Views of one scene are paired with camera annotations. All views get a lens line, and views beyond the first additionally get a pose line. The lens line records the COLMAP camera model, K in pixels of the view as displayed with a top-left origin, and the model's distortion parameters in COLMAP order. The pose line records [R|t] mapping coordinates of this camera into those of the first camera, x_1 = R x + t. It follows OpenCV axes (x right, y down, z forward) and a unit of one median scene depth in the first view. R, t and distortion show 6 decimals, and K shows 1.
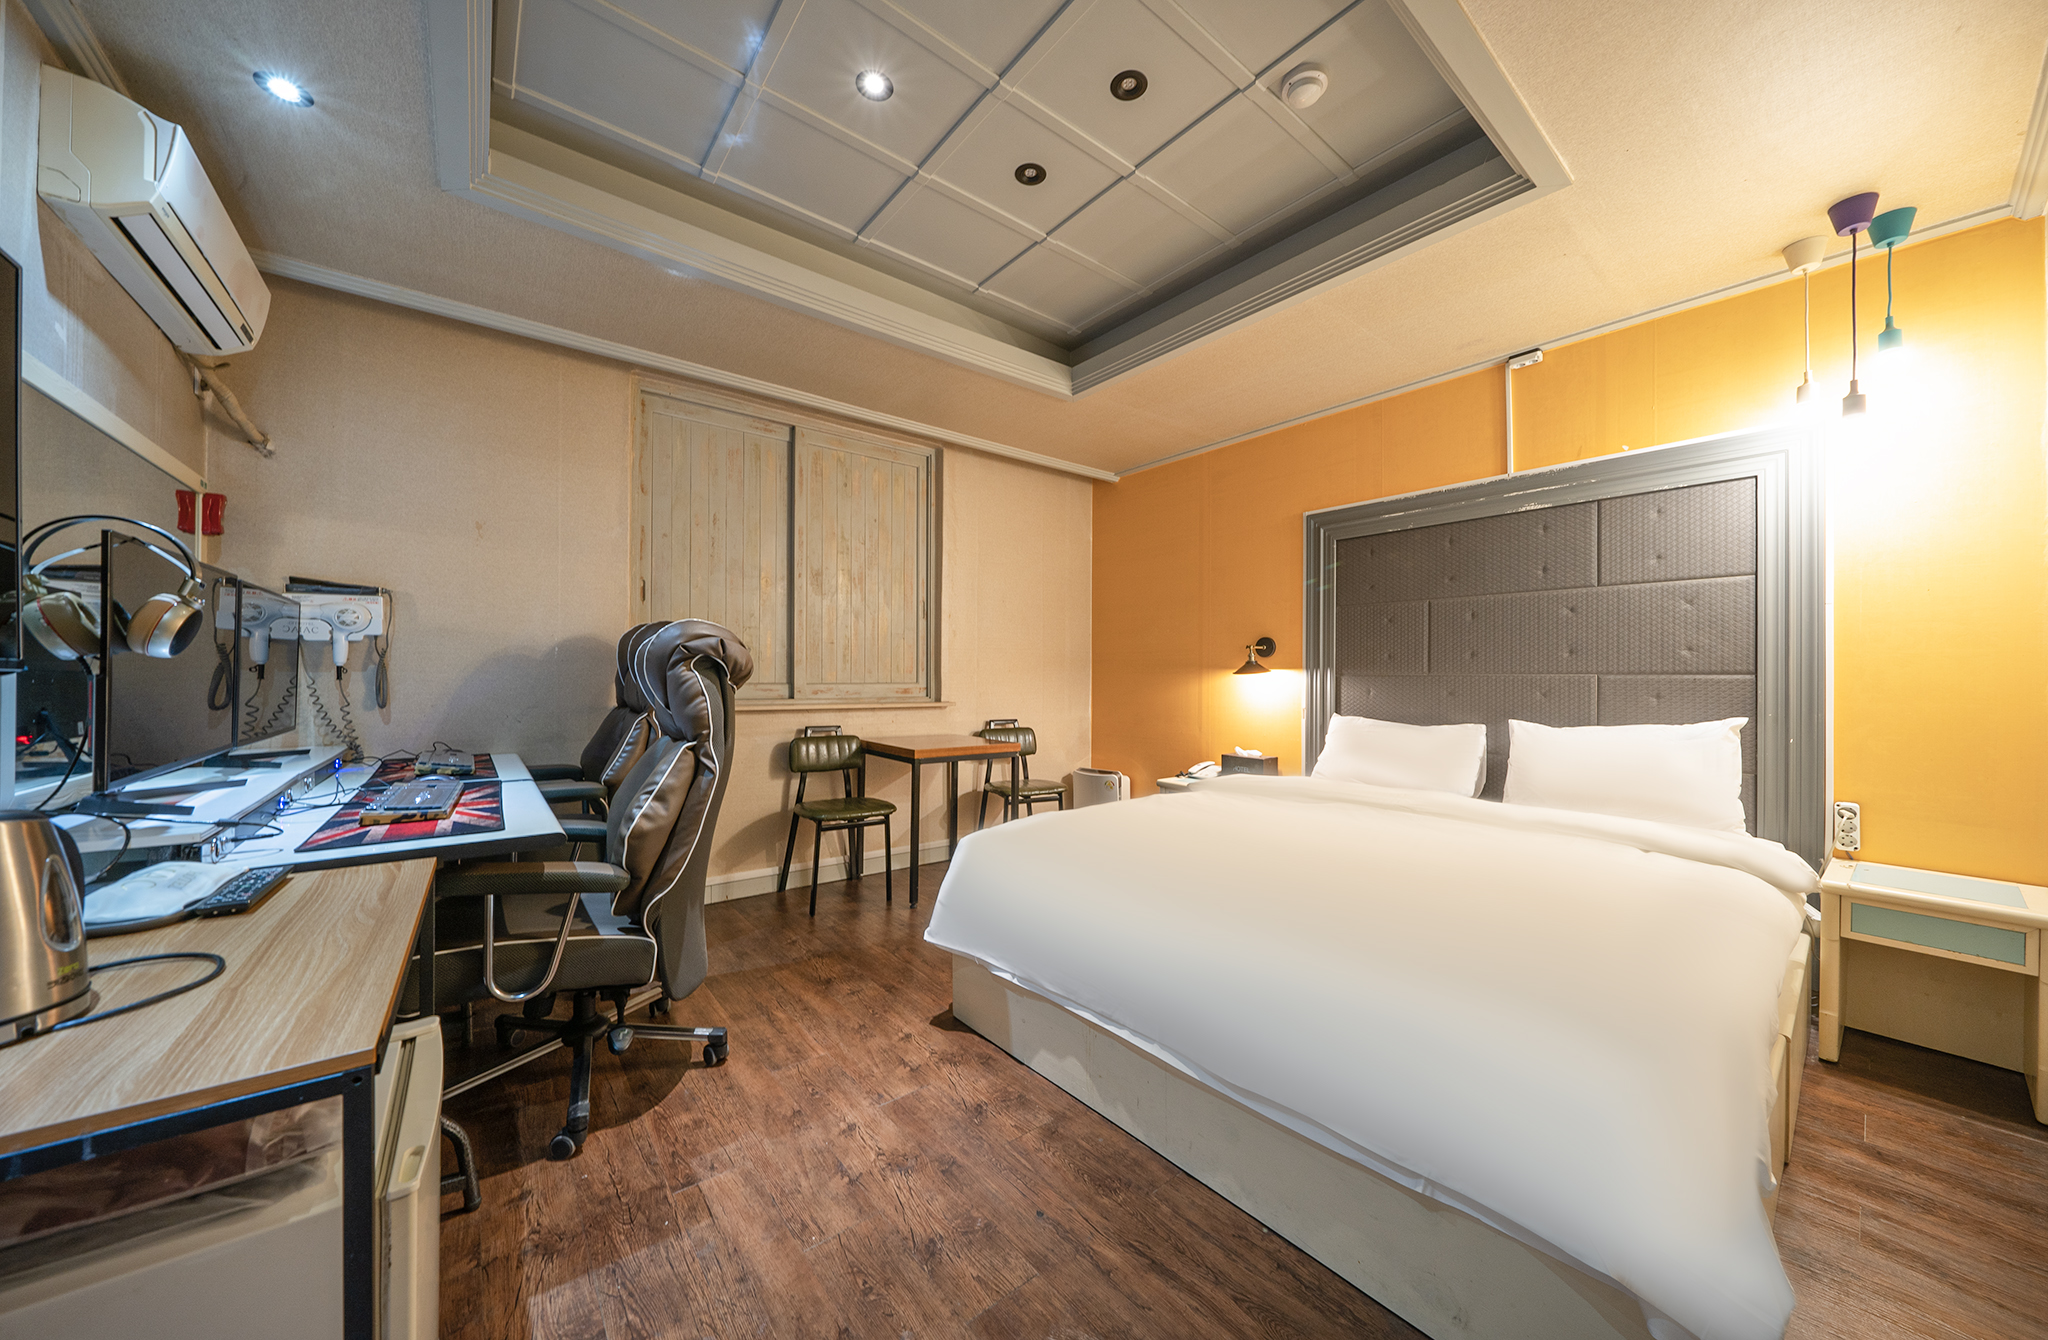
lens RADIAL K [[699.4, 0, 1024.5], [0, 699.4, 672.7], [0, 0, 1]] dist [-0.001949, -0.000091]
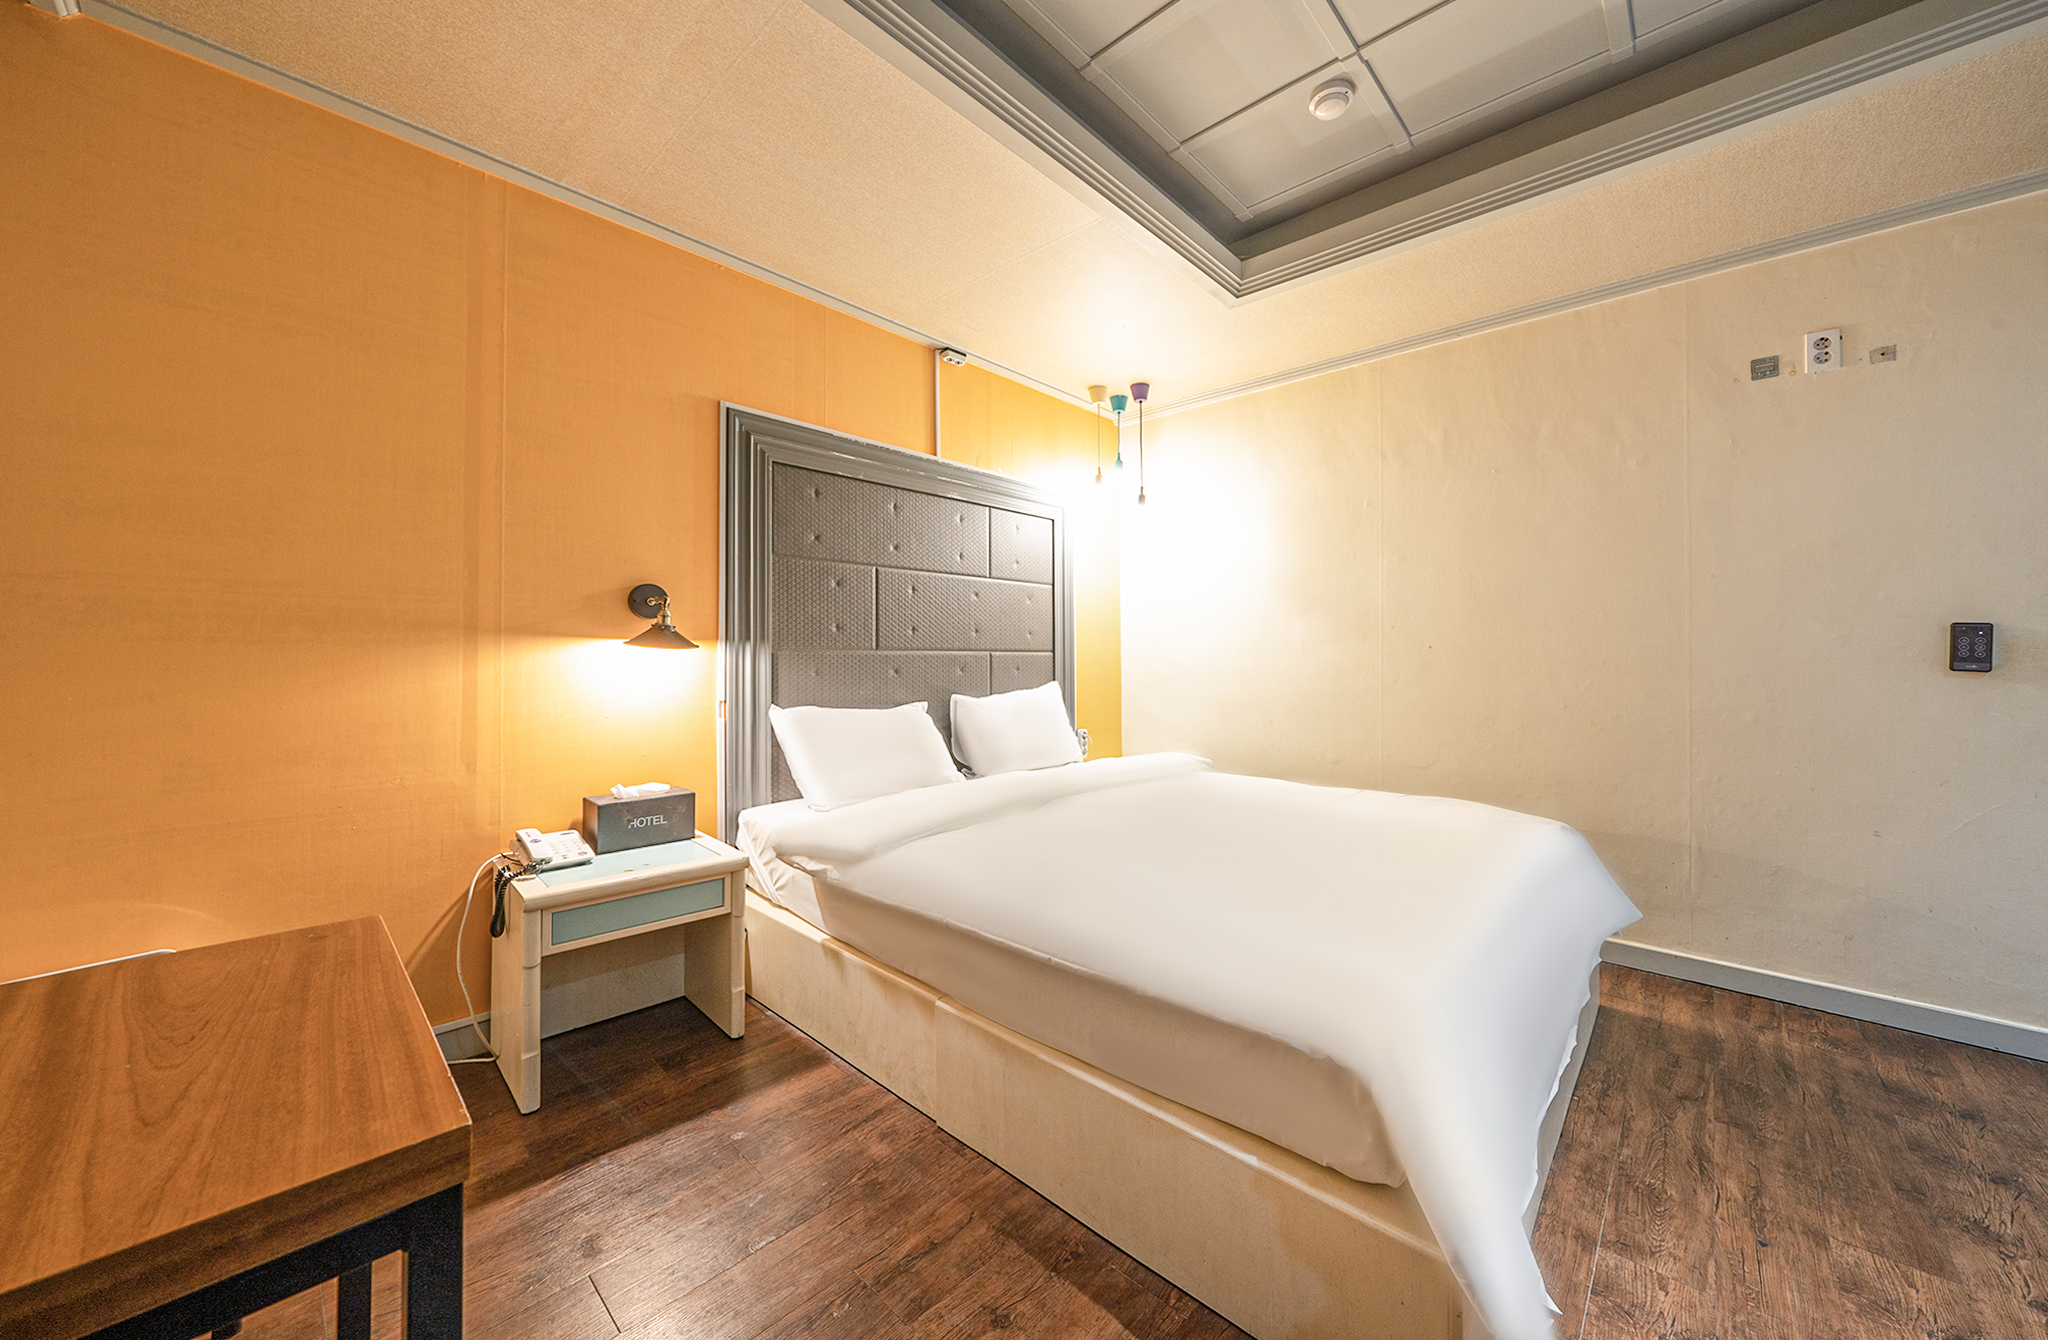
lens RADIAL K [[741.4, 0, 947.9], [0, 741.4, 658.4], [0, 0, 1]] dist [-0.012866, 0.000163]
pose [[-0.118990, -0.015053, 0.992781, -0.415504], [-0.015231, 0.999795, 0.013334, -0.002129], [-0.992779, -0.013535, -0.119195, 1.151869]]
